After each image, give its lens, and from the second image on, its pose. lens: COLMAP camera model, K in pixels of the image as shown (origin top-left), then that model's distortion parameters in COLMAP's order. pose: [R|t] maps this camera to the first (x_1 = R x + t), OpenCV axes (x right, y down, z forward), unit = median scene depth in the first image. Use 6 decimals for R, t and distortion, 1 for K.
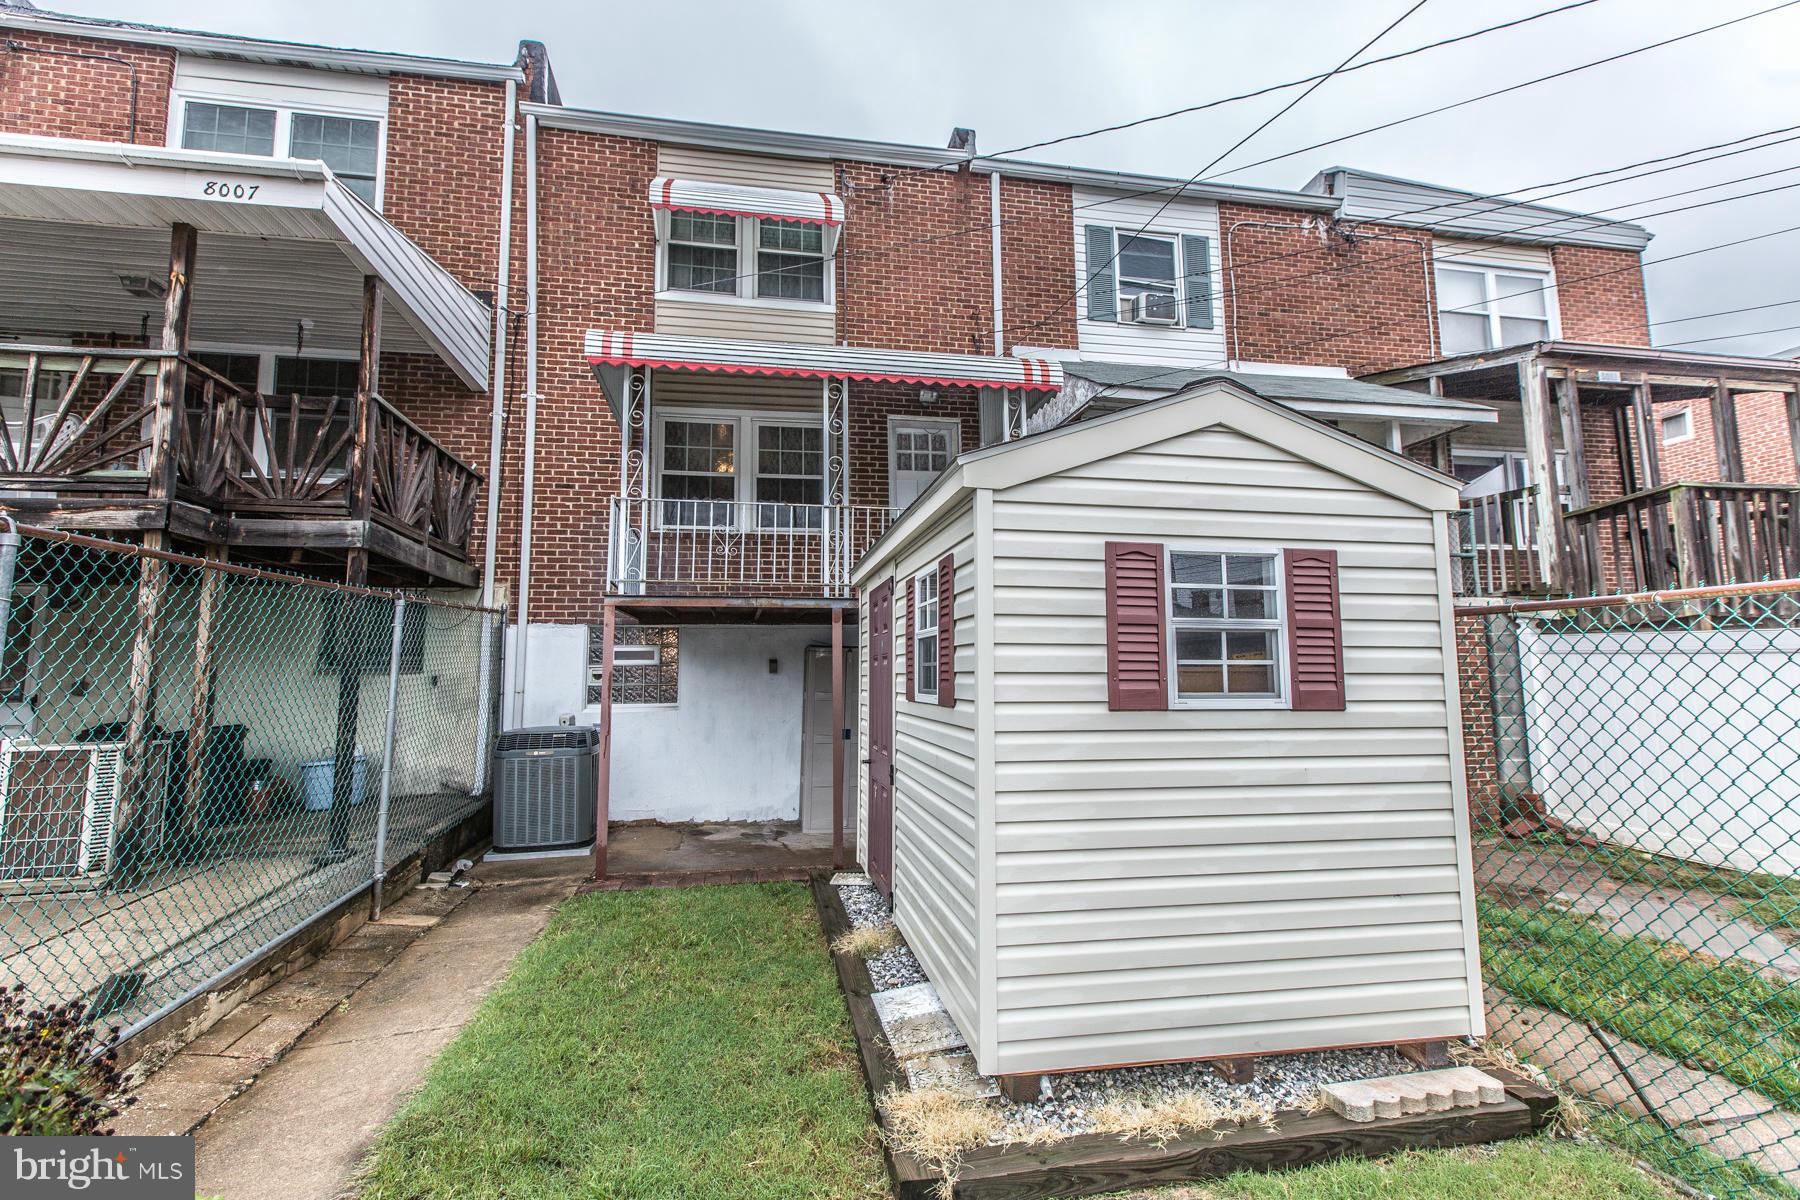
lens RADIAL K [[807.8, 0, 904.0], [0, 807.8, 591.1], [0, 0, 1]] dist [0.001147, -0.001230]
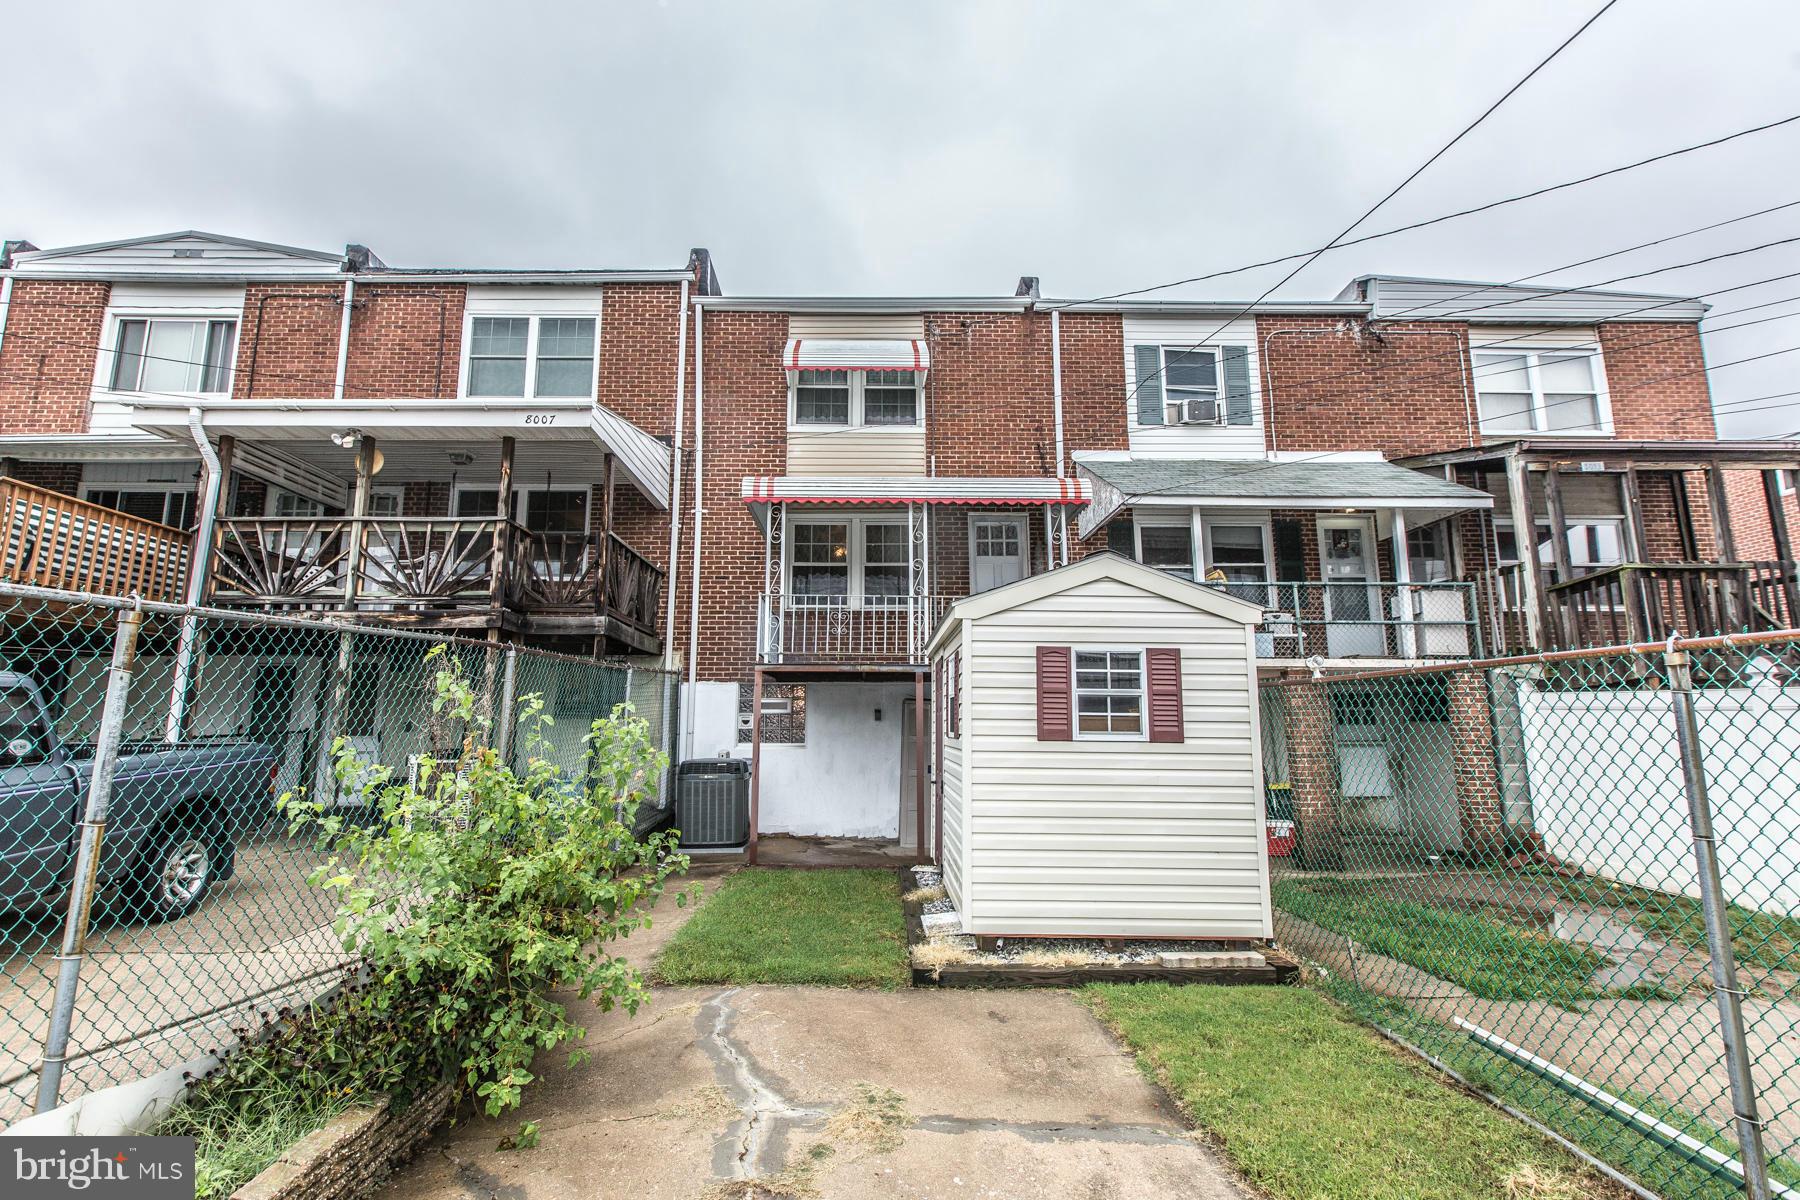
lens RADIAL K [[807.8, 0, 887.5], [0, 807.8, 602.2], [0, 0, 1]] dist [0.001147, -0.001230]
pose [[0.985700, -0.015460, -0.167801, 0.079924], [0.007403, 0.998794, -0.048532, -0.026213], [0.168349, 0.046596, 0.984626, -0.295638]]
